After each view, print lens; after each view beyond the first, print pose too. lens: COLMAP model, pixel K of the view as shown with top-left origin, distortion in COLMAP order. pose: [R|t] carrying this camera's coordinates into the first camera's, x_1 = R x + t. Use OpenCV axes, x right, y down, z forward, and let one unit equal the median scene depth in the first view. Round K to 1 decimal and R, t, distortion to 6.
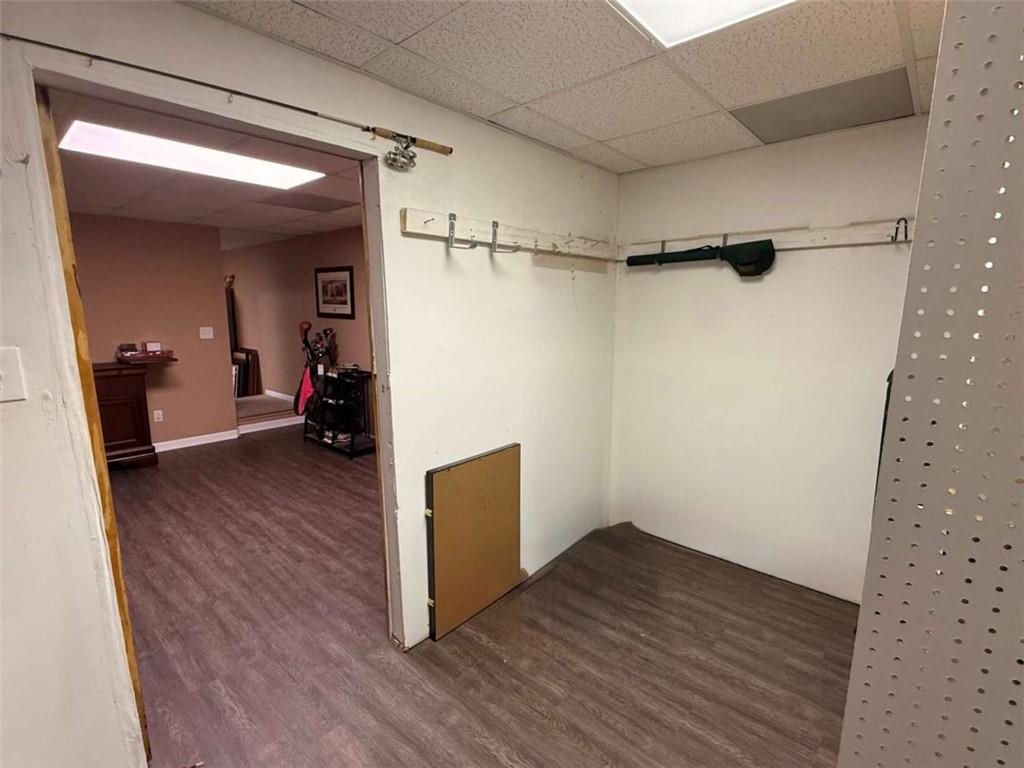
lens RADIAL K [[483.2, 0, 512.2], [0, 483.2, 383.7], [0, 0, 1]] dist [-0.004013, -0.000409]
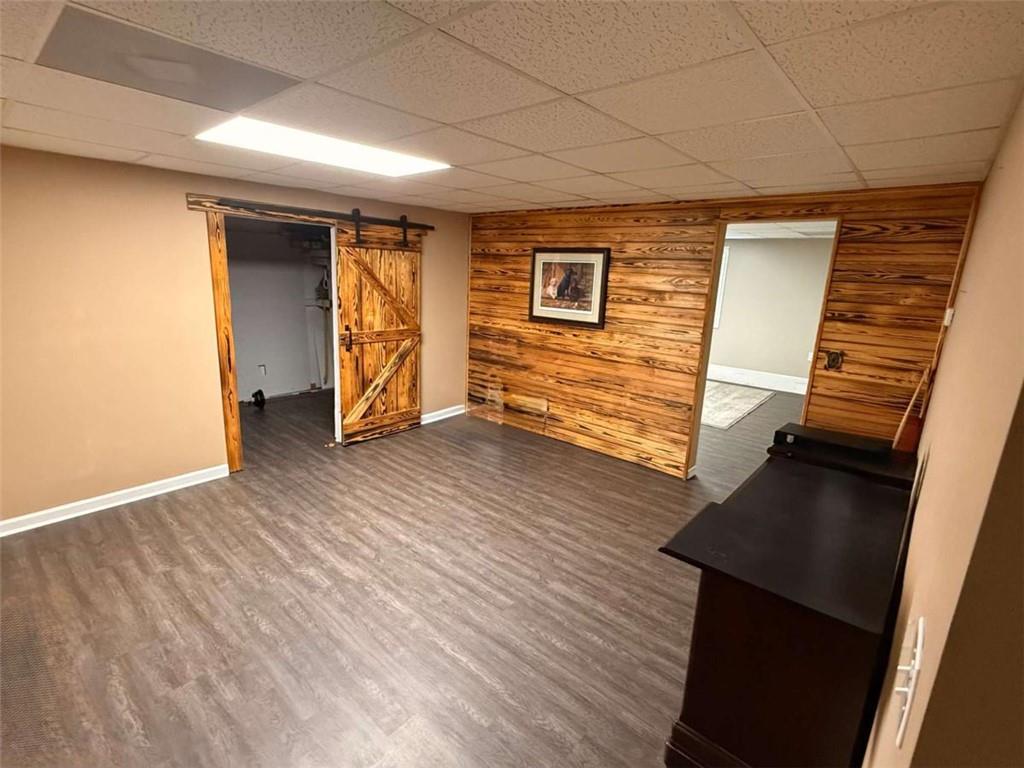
lens RADIAL K [[483.2, 0, 515.0], [0, 483.2, 386.0], [0, 0, 1]] dist [-0.004013, -0.000409]
pose [[-0.999124, -0.037908, -0.017736, -0.542387], [-0.041813, 0.922402, 0.383961, -0.227502], [0.001805, 0.384366, -0.923179, 1.121234]]
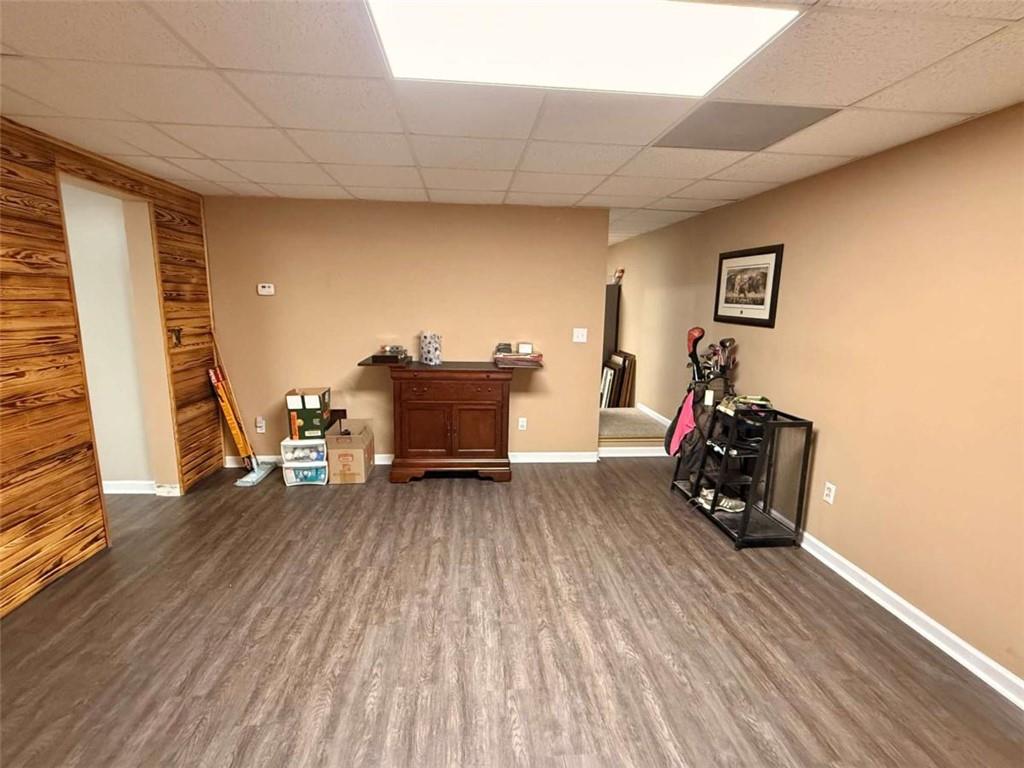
lens RADIAL K [[483.2, 0, 507.7], [0, 483.2, 382.2], [0, 0, 1]] dist [-0.004013, -0.000409]
pose [[0.721551, 0.124589, -0.681059, -0.140233], [-0.123415, 0.991067, 0.050547, -0.052436], [0.681273, 0.047581, 0.730481, 0.304382]]
